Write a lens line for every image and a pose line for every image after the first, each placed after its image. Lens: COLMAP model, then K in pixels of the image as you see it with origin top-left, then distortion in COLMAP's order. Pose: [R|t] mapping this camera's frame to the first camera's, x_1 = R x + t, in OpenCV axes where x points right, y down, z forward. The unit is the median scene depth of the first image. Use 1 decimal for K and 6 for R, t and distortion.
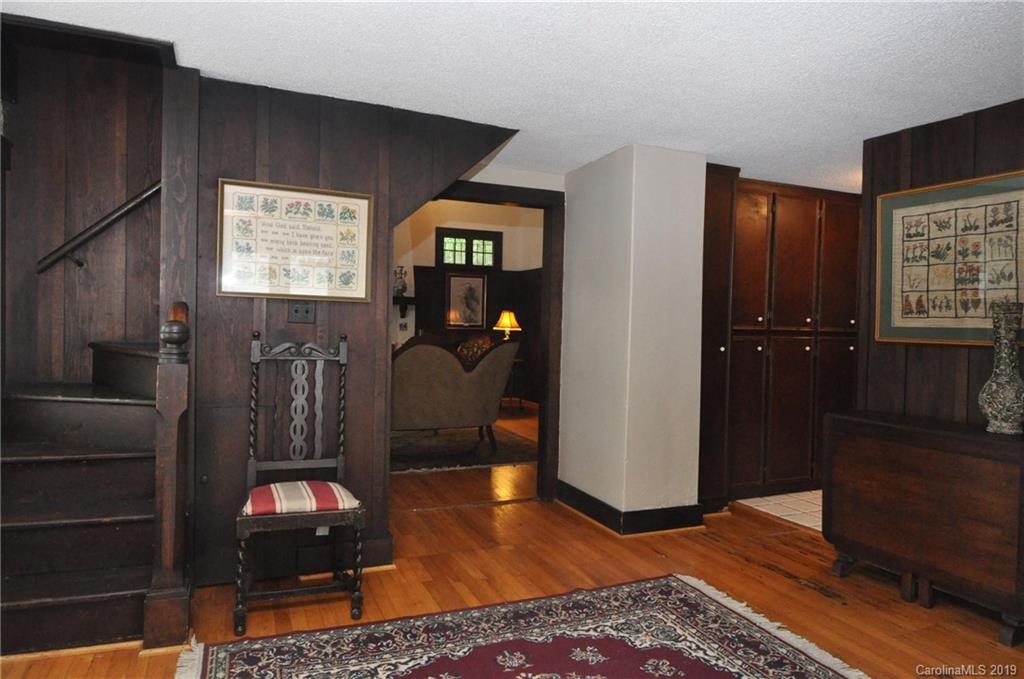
lens RADIAL K [[648.5, 0, 512.0], [0, 648.5, 339.5], [0, 0, 1]] dist [0.003896, 0.001058]
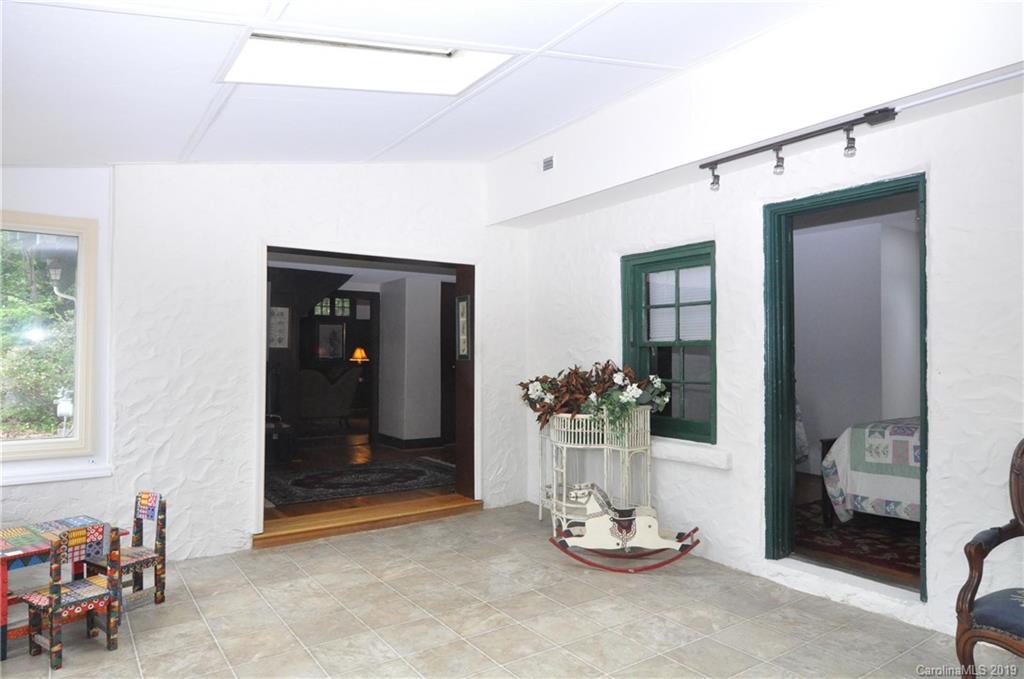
lens RADIAL K [[648.5, 0, 512.0], [0, 648.5, 339.5], [0, 0, 1]] dist [0.003896, 0.001058]
pose [[0.978821, -0.015363, 0.204139, 0.029208], [0.024160, 0.998880, -0.040671, 0.005834], [-0.203285, 0.044742, 0.978097, -0.492103]]
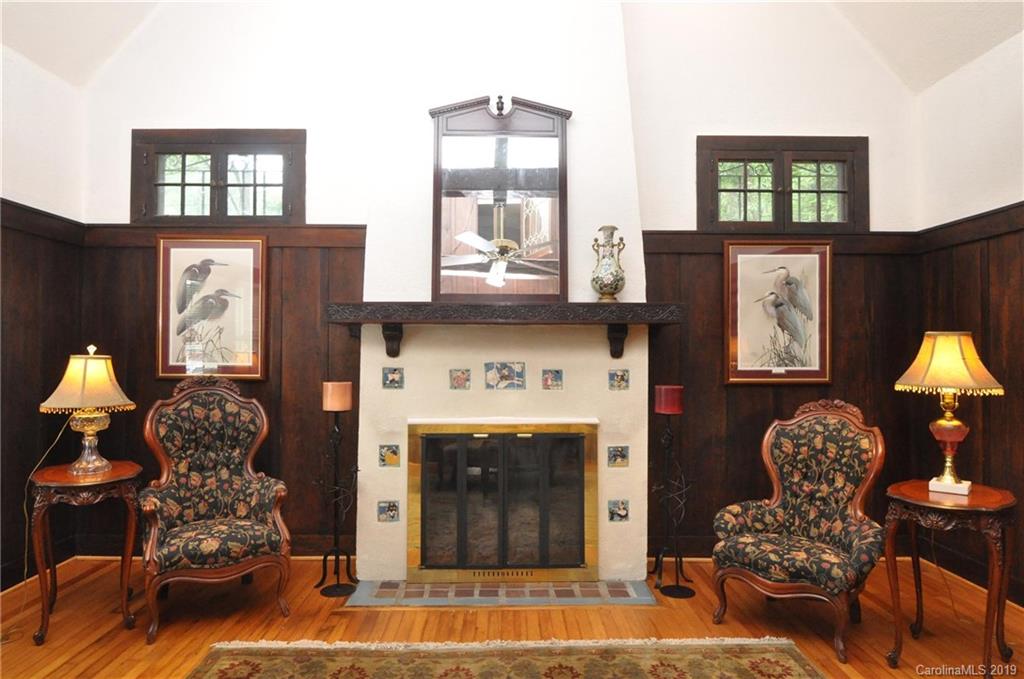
lens RADIAL K [[648.5, 0, 512.0], [0, 648.5, 339.5], [0, 0, 1]] dist [0.003896, 0.001058]
pose [[0.927488, -0.026611, -0.372904, -0.074474], [0.008821, 0.998743, -0.049333, -0.023505], [0.373748, 0.042466, 0.926558, 0.568003]]
